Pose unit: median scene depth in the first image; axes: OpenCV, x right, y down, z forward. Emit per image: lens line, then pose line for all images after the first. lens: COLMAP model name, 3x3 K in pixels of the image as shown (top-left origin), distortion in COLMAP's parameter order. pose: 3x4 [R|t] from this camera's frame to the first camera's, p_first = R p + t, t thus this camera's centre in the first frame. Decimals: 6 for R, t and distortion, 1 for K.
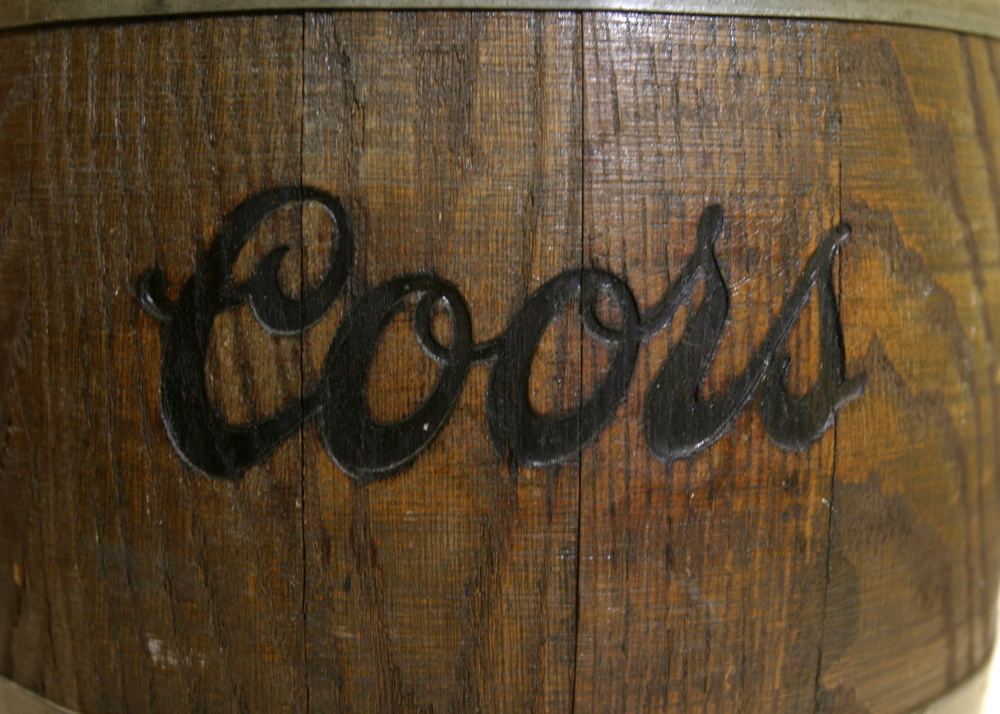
lens RADIAL K [[1348.3, 0, 495.7], [0, 1348.3, 354.8], [0, 0, 1]] dist [-0.042713, 0.000000]
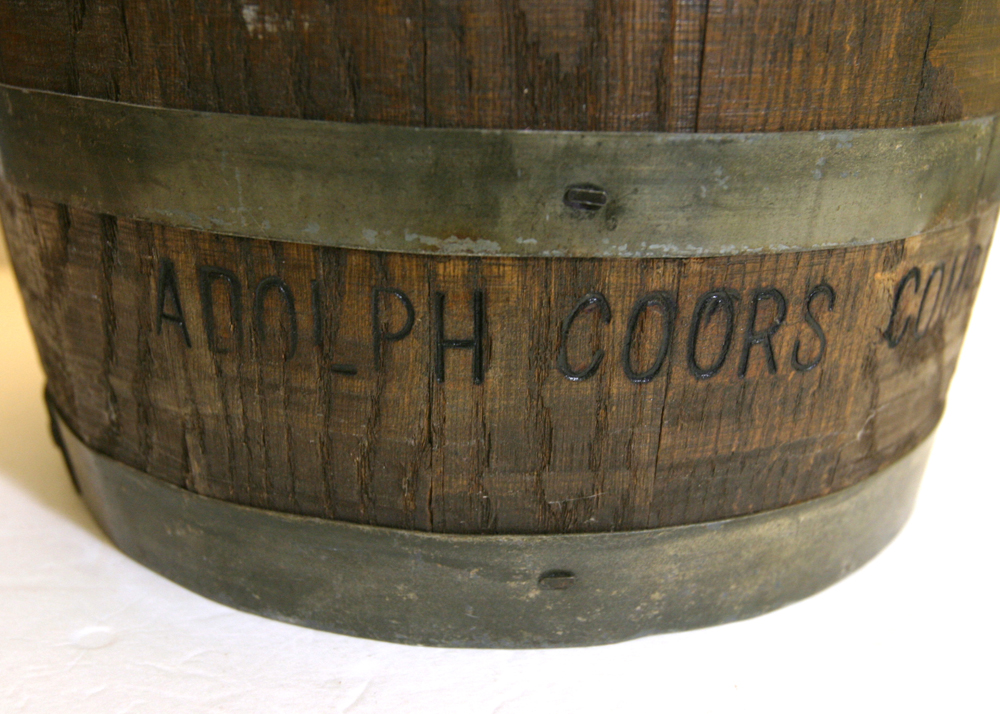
lens RADIAL K [[1254.6, 0, 498.2], [0, 1254.6, 356.7], [0, 0, 1]] dist [-0.060738, 0.000000]
pose [[0.995394, -0.031164, 0.090662, -0.175702], [0.010282, 0.974938, 0.222240, 0.269730], [-0.095316, -0.220284, 0.970768, 0.096199]]
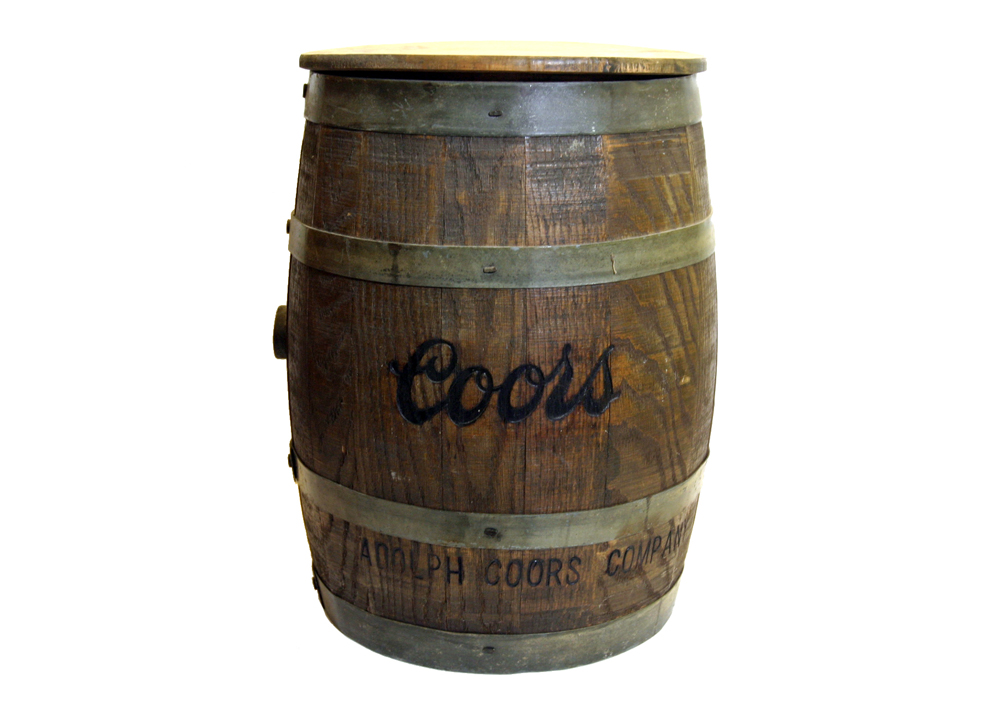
lens RADIAL K [[1316.8, 0, 501.8], [0, 1316.8, 358.3], [0, 0, 1]] dist [-0.068846, 0.000000]
pose [[0.999183, 0.006956, -0.039816, 0.127223], [-0.000822, 0.988373, 0.152046, -0.545659], [0.040410, -0.151889, 0.987571, -2.091661]]
